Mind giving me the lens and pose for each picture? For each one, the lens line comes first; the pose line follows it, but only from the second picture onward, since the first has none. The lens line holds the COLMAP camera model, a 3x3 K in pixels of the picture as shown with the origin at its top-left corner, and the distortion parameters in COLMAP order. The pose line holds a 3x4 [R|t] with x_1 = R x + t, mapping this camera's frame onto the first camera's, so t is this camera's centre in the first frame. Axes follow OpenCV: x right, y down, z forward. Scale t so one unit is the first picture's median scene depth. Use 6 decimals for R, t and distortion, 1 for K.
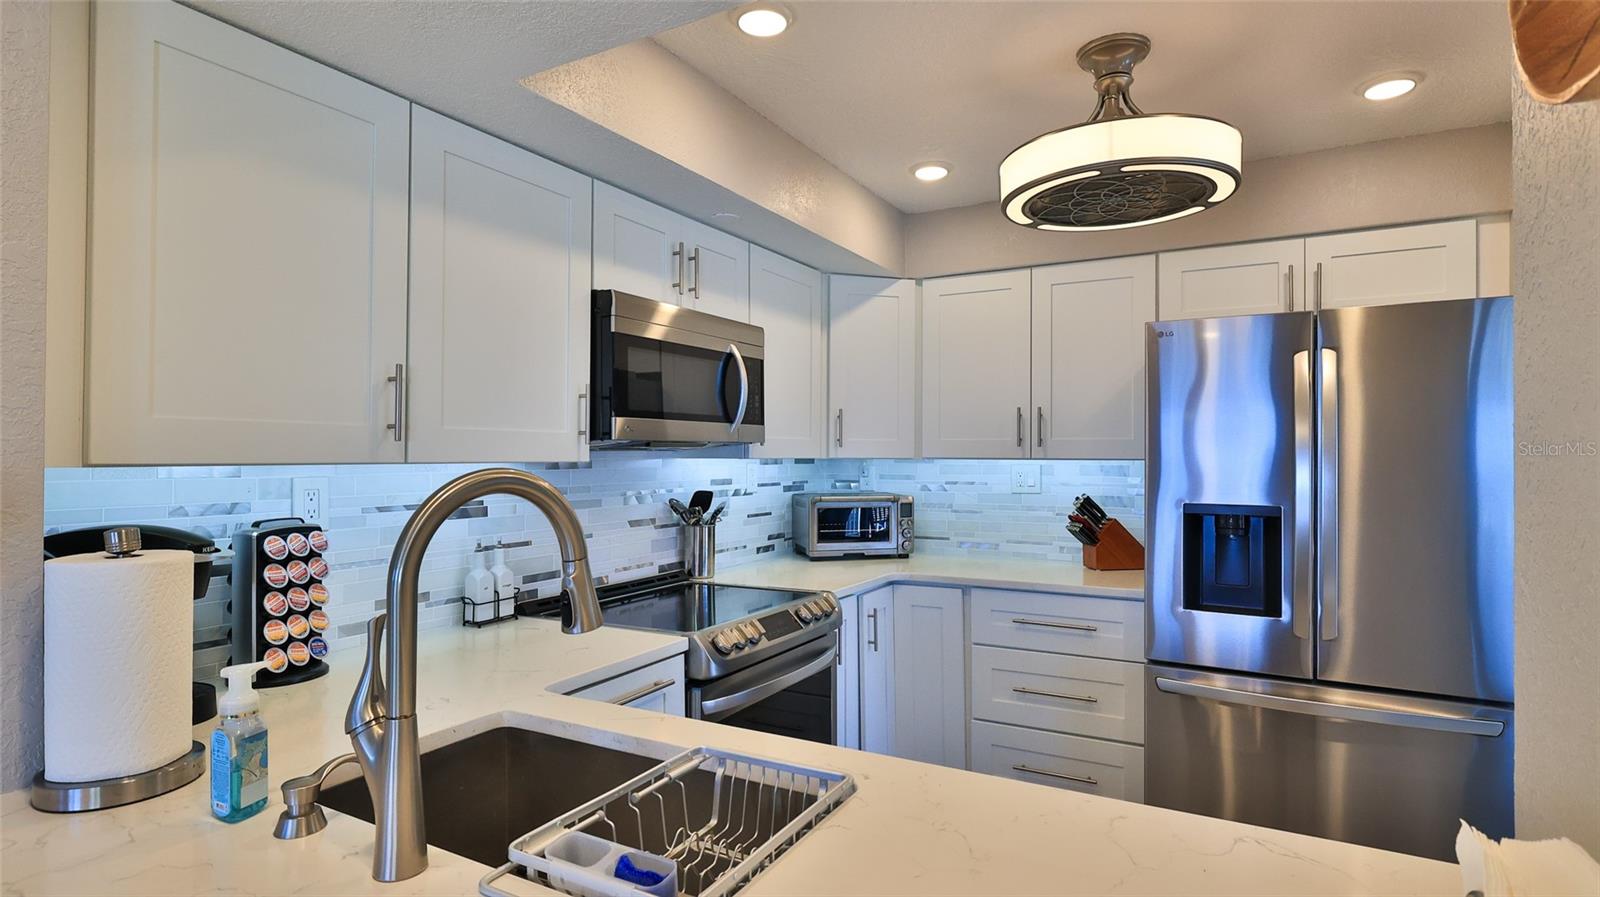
lens RADIAL K [[806.8, 0, 800.0], [0, 806.8, 448.5], [0, 0, 1]] dist [0.001059, 0.000227]
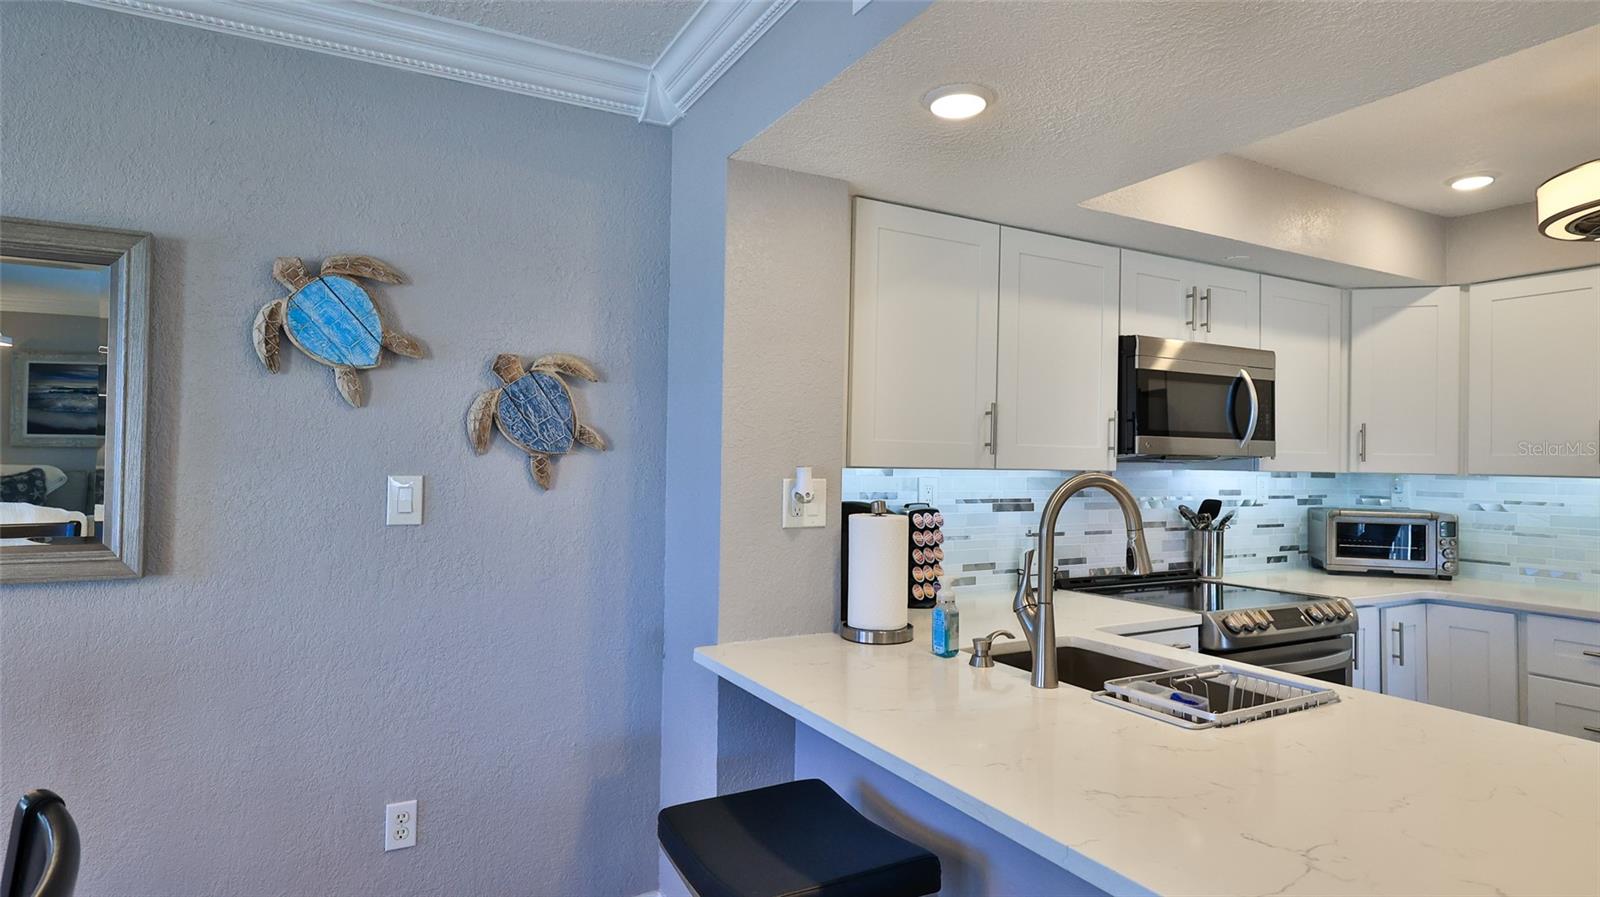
lens RADIAL K [[854.1, 0, 800.0], [0, 854.1, 448.5], [0, 0, 1]] dist [0.004639, -0.000008]
pose [[0.848377, 0.004446, -0.529375, 0.023279], [-0.010780, 0.999902, -0.008879, -0.001220], [0.529284, 0.013240, 0.848342, -0.321906]]
